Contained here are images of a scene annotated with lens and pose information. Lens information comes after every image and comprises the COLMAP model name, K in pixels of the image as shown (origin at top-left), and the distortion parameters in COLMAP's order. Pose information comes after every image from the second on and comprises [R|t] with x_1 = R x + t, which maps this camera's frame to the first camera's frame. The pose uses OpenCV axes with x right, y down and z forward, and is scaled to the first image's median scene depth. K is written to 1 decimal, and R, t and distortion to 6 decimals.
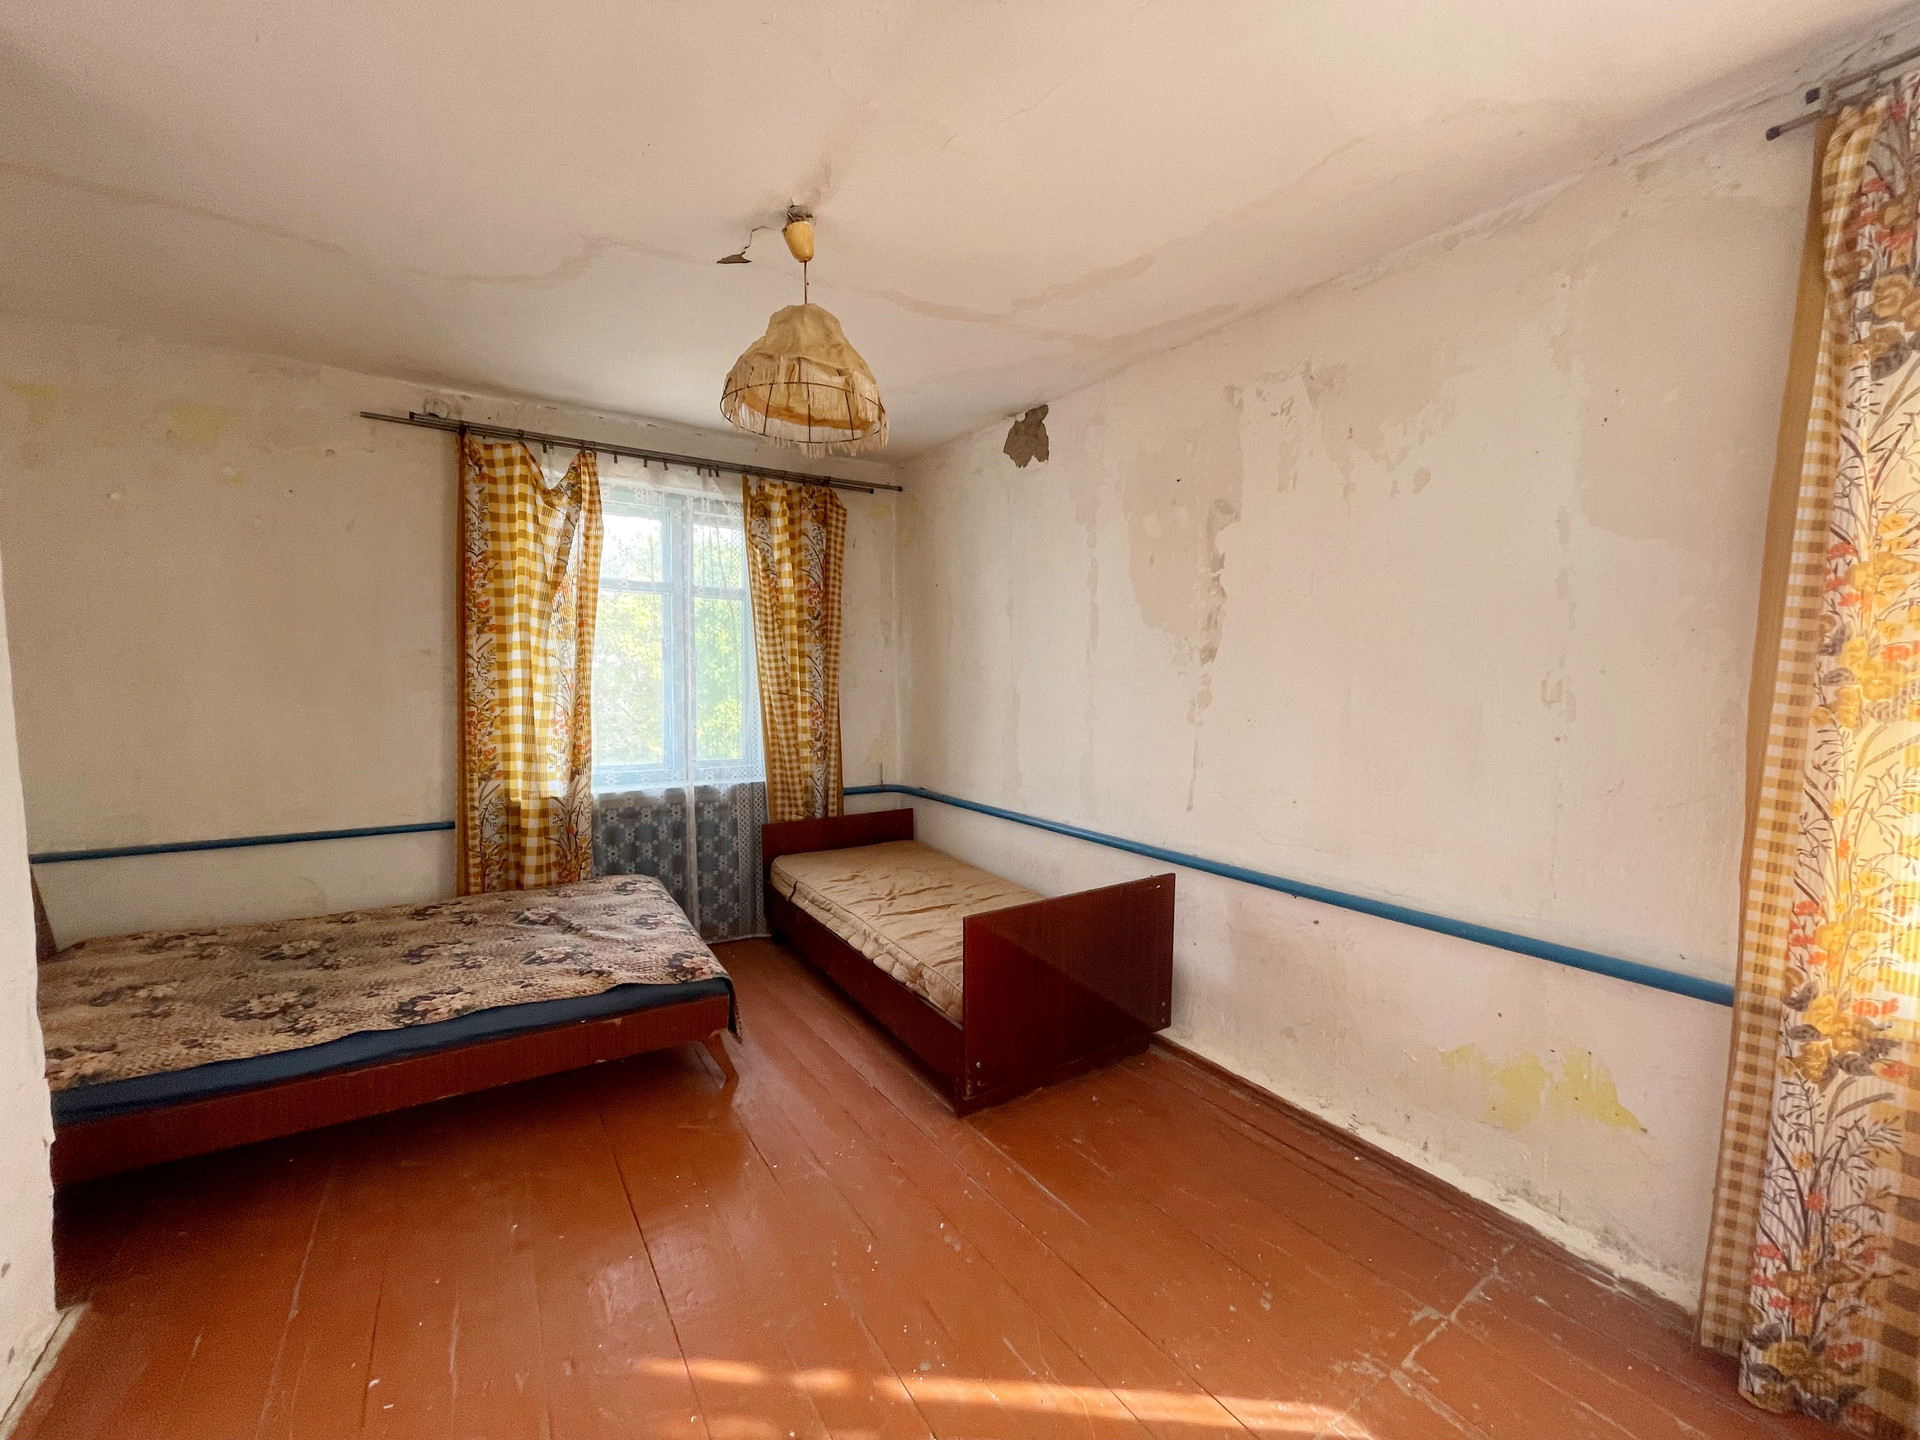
lens RADIAL K [[775.5, 0, 954.4], [0, 775.5, 722.8], [0, 0, 1]] dist [0.000150, -0.000006]
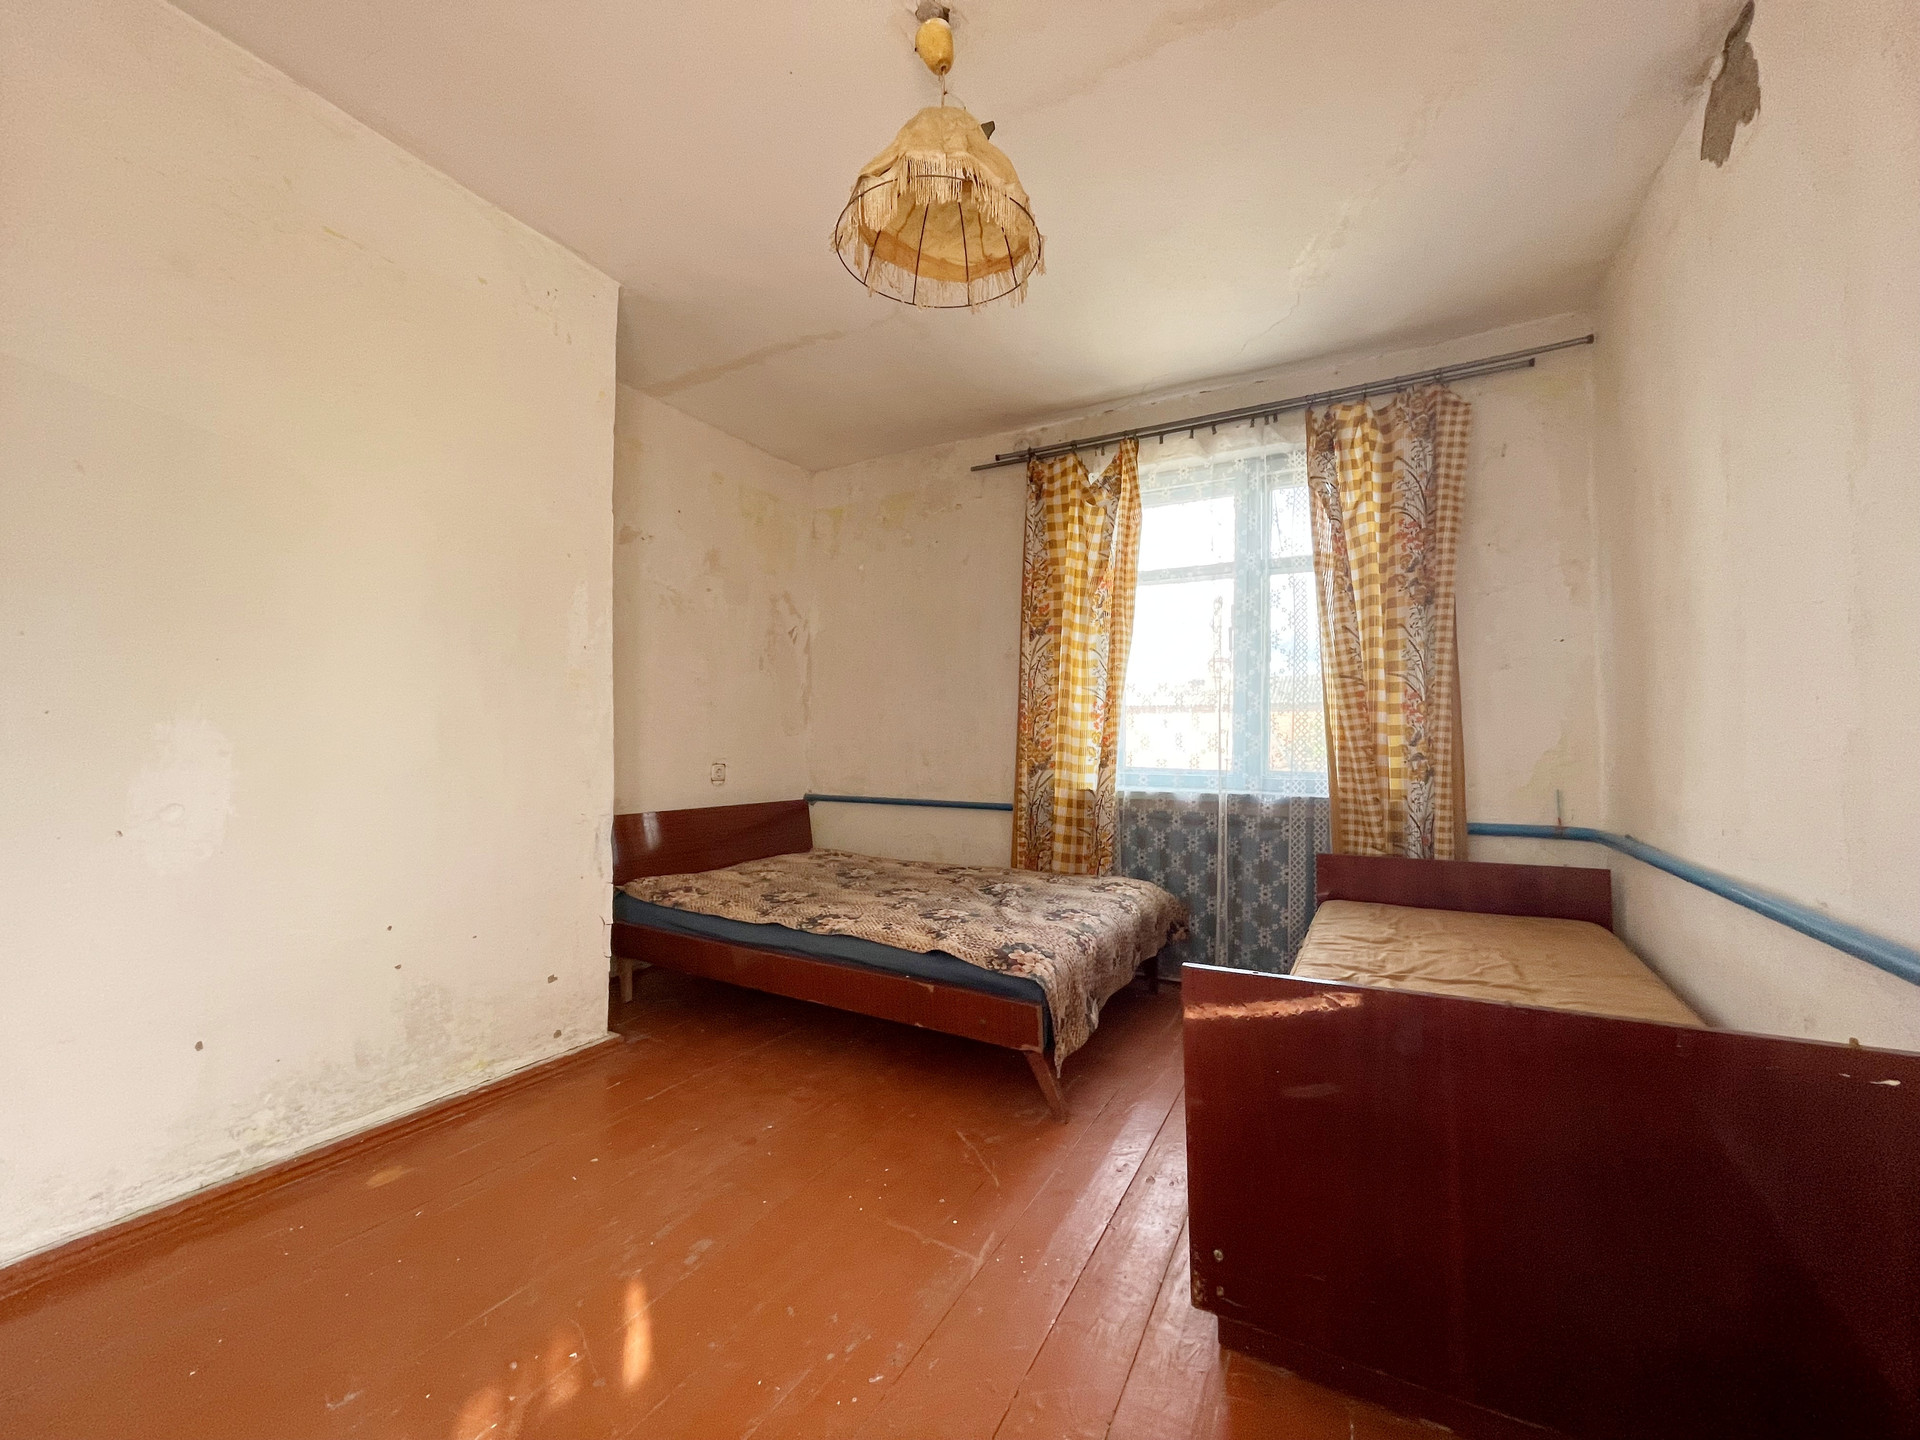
lens RADIAL K [[775.5, 0, 954.4], [0, 775.5, 722.8], [0, 0, 1]] dist [0.000150, -0.000006]
pose [[0.469266, -0.028080, -0.882610, 0.285584], [-0.053755, 0.996732, -0.060291, 0.079200], [0.881419, 0.075738, 0.466223, 0.376797]]
